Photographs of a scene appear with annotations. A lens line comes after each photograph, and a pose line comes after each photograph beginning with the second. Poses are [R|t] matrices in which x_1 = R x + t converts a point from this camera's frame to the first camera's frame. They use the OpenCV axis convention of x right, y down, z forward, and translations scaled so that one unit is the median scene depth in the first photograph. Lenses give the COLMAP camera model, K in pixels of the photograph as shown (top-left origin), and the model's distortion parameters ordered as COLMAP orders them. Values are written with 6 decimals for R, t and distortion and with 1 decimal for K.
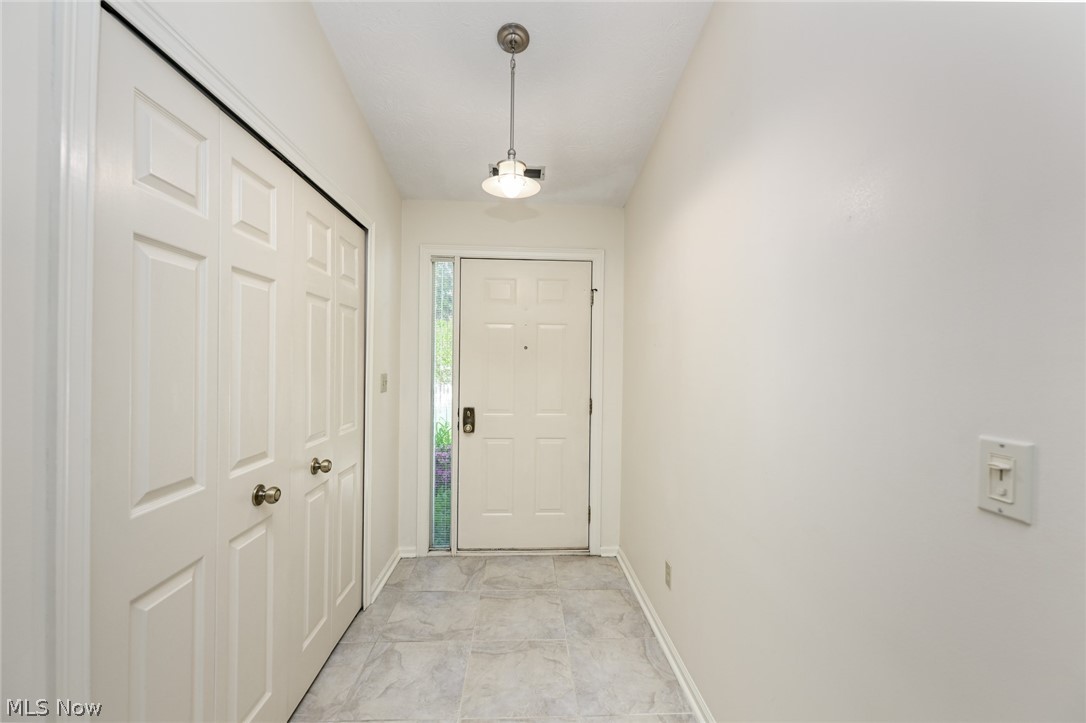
lens RADIAL K [[437.0, 0, 546.4], [0, 437.0, 355.0], [0, 0, 1]] dist [0.000539, -0.000755]
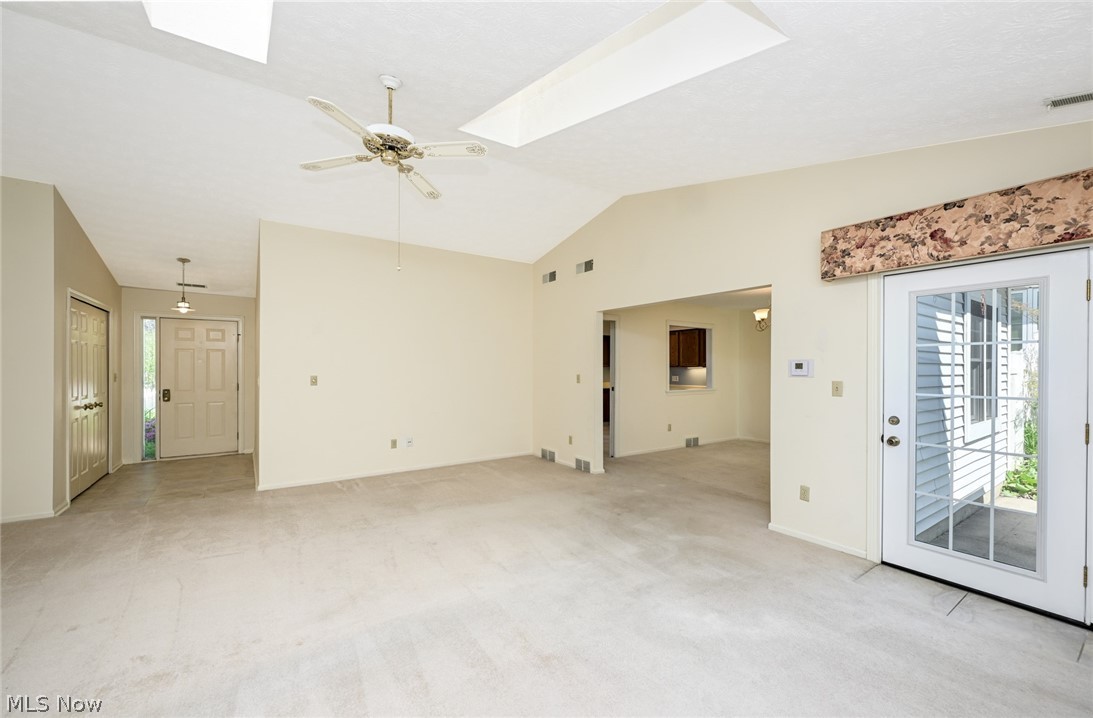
lens RADIAL K [[404.5, 0, 541.5], [0, 404.5, 357.4], [0, 0, 1]] dist [-0.017702, -0.000001]
pose [[0.857839, -0.004114, 0.513902, 0.386906], [0.004424, 0.999990, 0.000620, -0.026175], [-0.513899, 0.001742, 0.857849, -1.566568]]
